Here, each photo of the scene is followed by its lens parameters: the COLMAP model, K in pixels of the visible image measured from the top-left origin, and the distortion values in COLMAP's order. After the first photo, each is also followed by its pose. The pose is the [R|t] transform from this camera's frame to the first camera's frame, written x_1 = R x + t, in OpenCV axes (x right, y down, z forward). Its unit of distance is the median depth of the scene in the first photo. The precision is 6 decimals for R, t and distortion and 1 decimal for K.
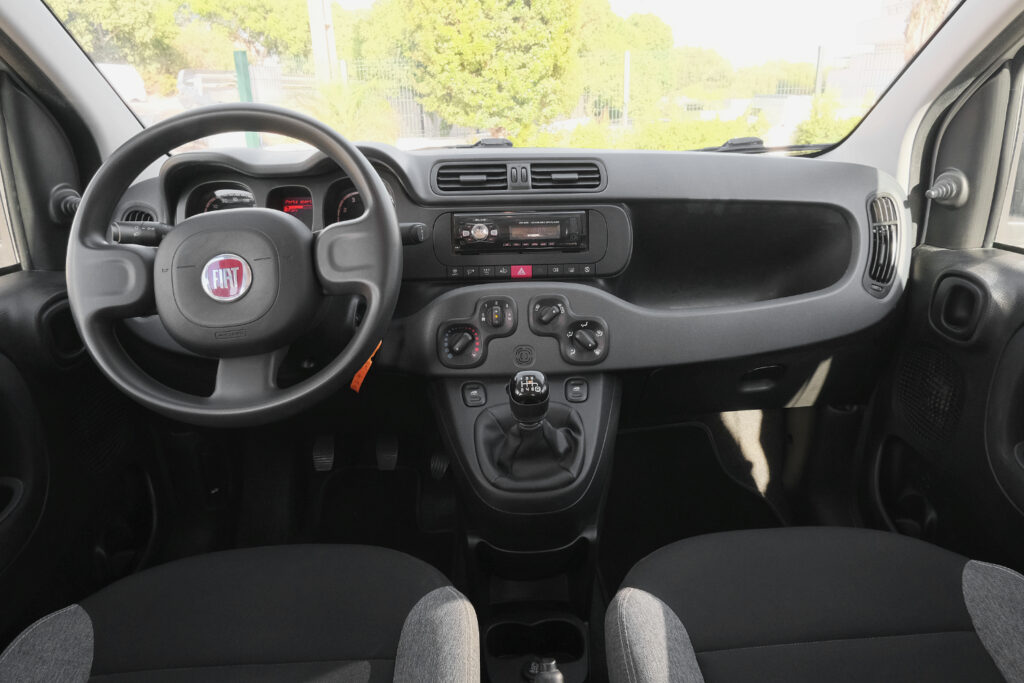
lens RADIAL K [[650.6, 0, 517.0], [0, 650.6, 336.0], [0, 0, 1]] dist [-0.006488, 0.004162]
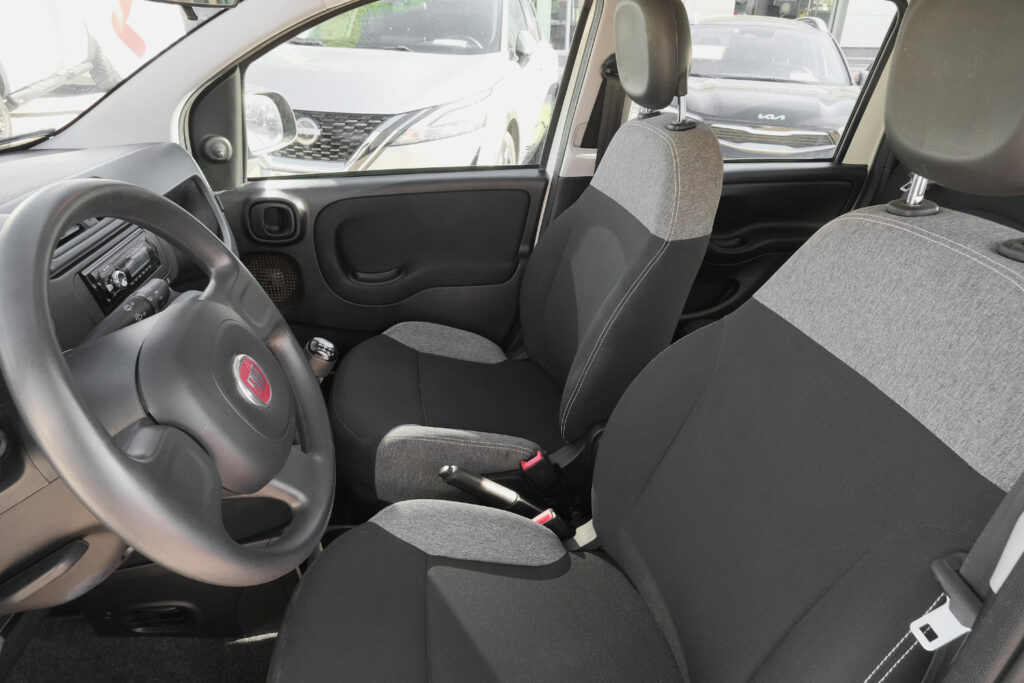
lens RADIAL K [[650.6, 0, 515.6], [0, 650.6, 338.7], [0, 0, 1]] dist [-0.006488, 0.004162]
pose [[-0.100810, -0.419948, 0.901932, -0.917826], [0.313750, 0.846873, 0.429380, -0.294301], [-0.944139, 0.326267, 0.046386, 0.466107]]
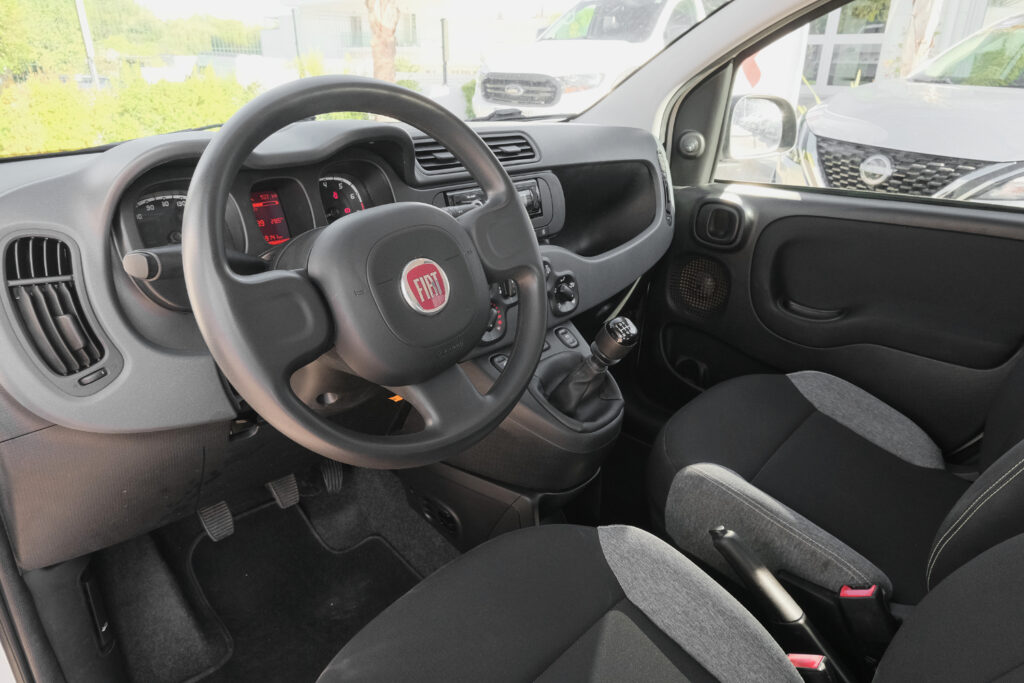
lens RADIAL K [[650.6, 0, 519.0], [0, 650.6, 342.0], [0, 0, 1]] dist [-0.006488, 0.004162]
pose [[0.708889, -0.244896, 0.661440, -0.708033], [0.202498, 0.968972, 0.141734, -0.086473], [-0.675626, 0.033467, 0.736484, 0.213876]]
